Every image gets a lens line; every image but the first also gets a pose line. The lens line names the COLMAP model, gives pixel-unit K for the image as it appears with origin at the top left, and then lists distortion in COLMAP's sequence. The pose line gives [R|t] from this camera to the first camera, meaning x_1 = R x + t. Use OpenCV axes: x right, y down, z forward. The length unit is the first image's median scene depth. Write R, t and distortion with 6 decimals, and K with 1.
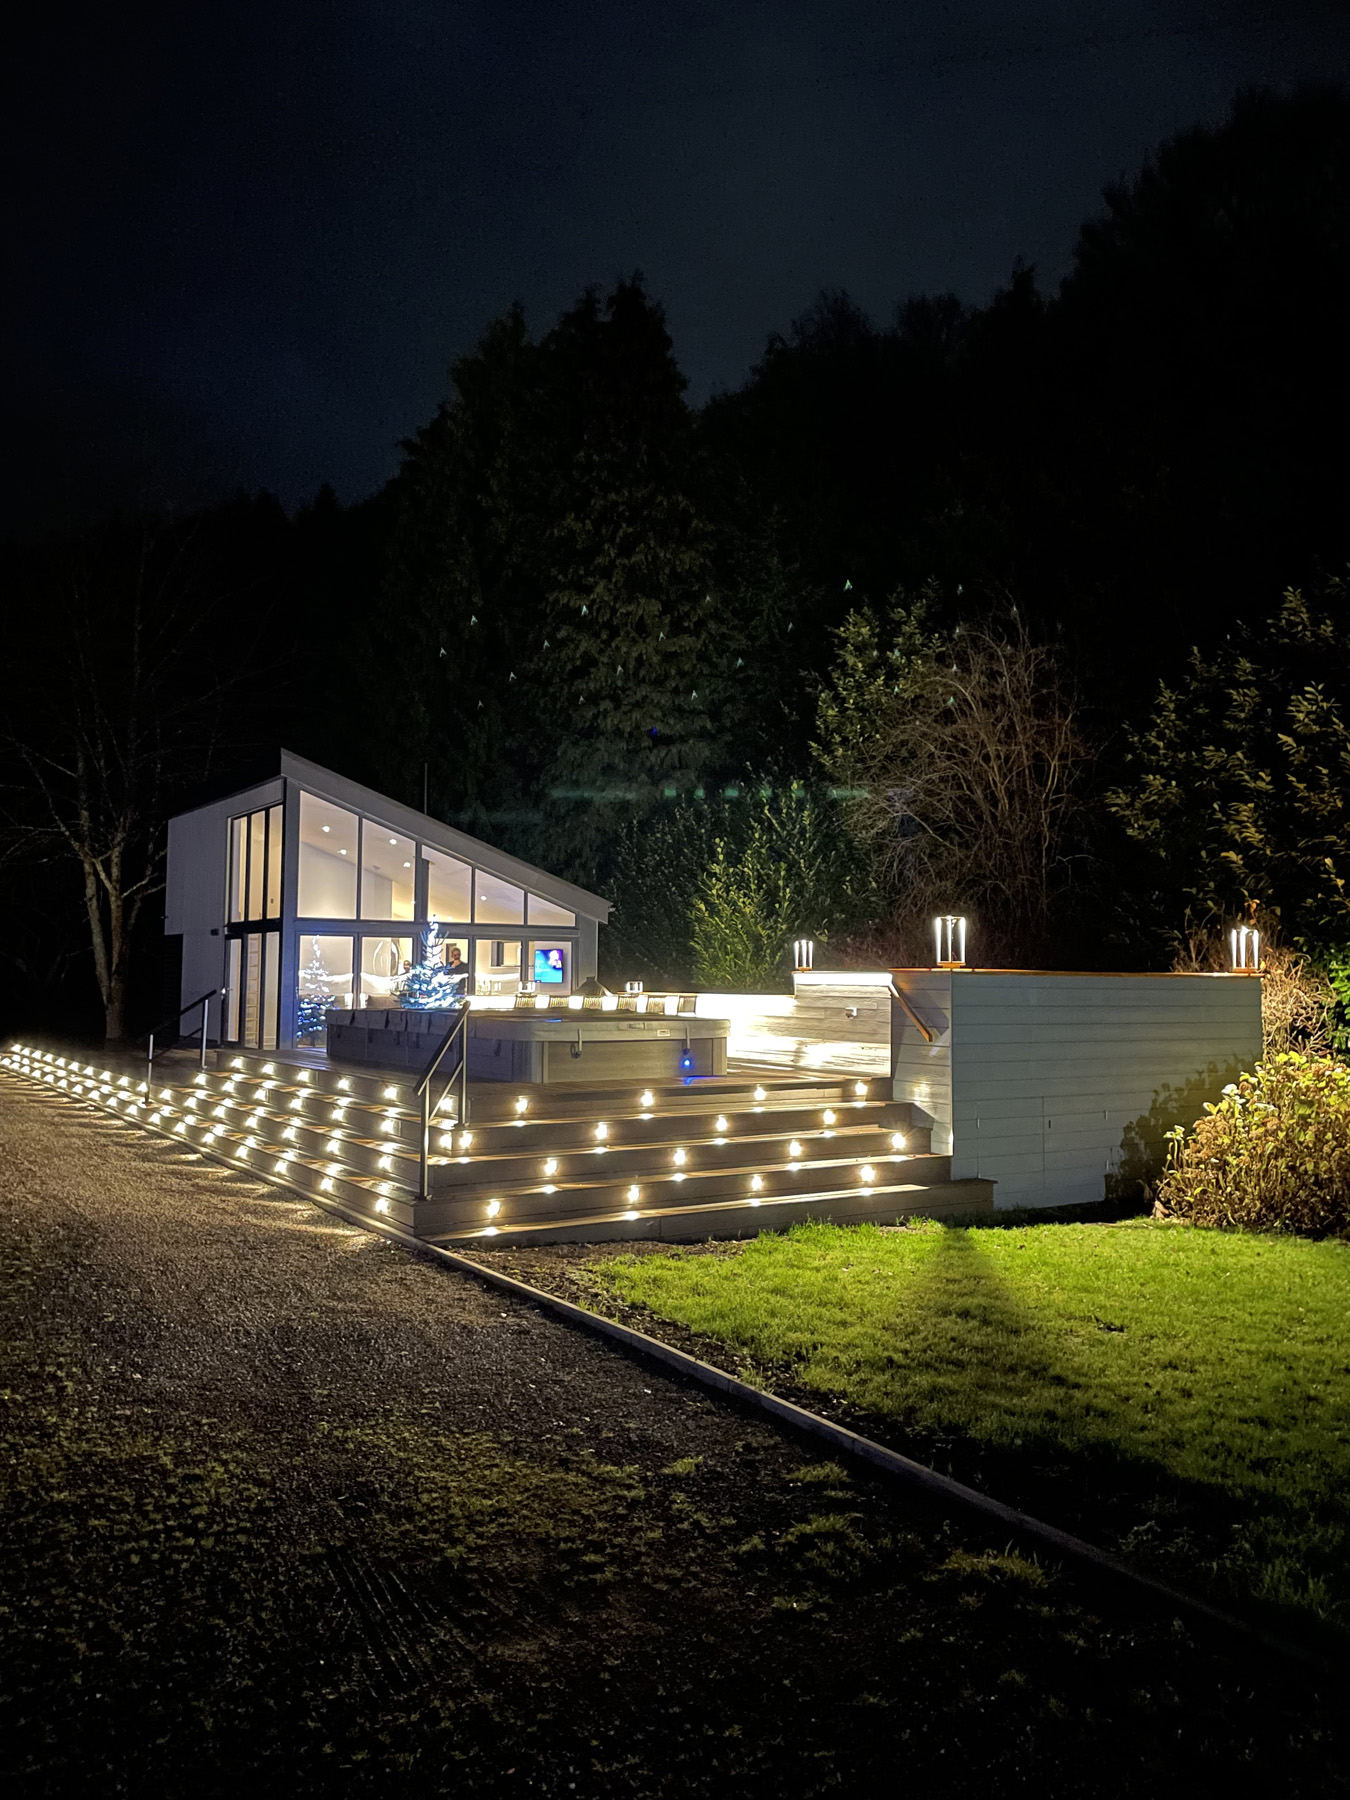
lens RADIAL K [[1350.0, 0, 675.0], [0, 1350.0, 900.0], [0, 0, 1]] dist [0.053444, 0.000283]
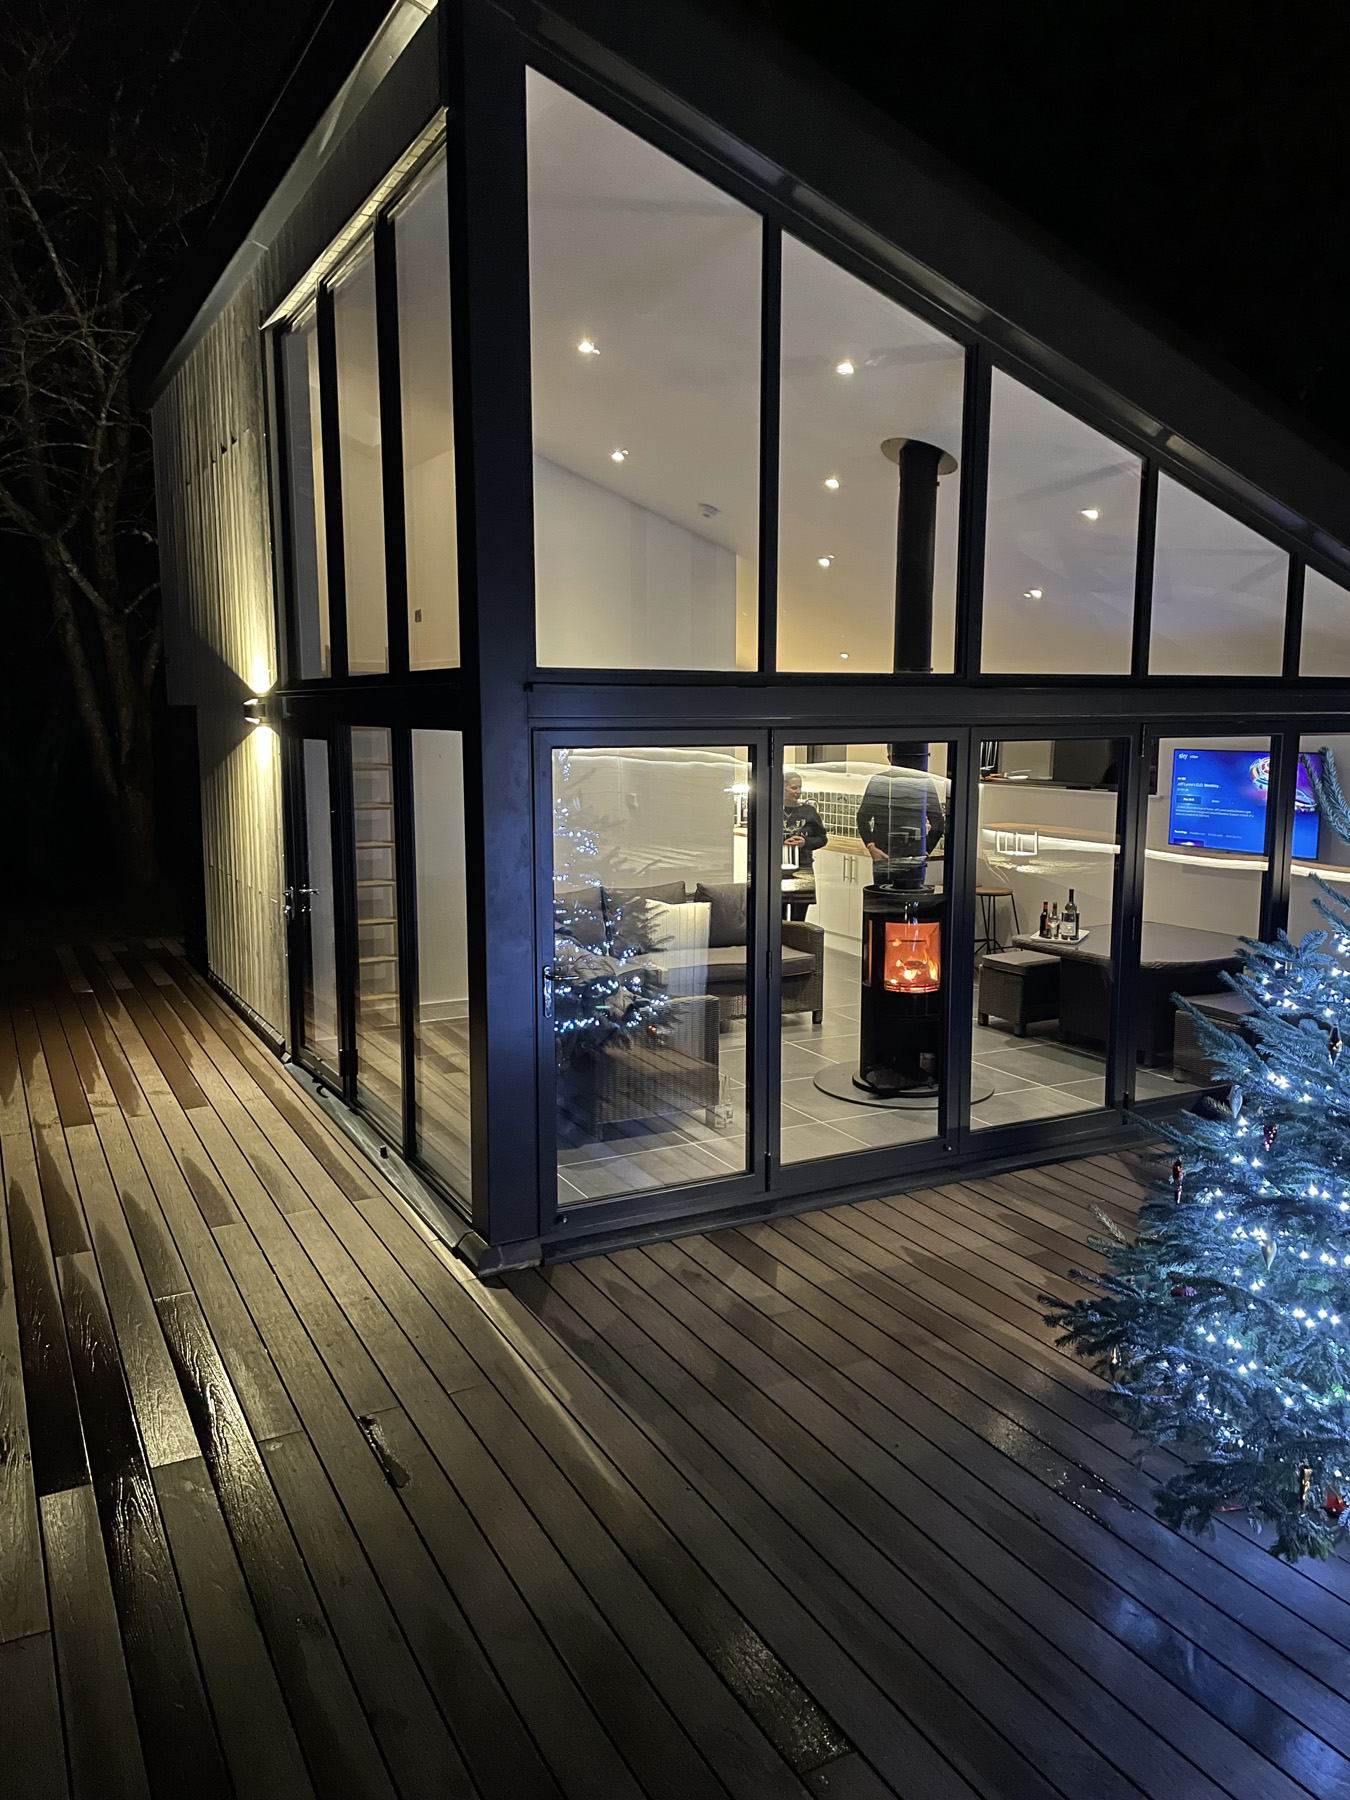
lens RADIAL K [[1350.0, 0, 675.0], [0, 1350.0, 900.0], [0, 0, 1]] dist [0.053444, 0.000283]
pose [[0.995691, 0.013857, -0.091695, -0.229521], [0.003755, 0.981939, 0.189158, 0.008175], [0.092660, -0.188687, 0.977656, 0.755499]]
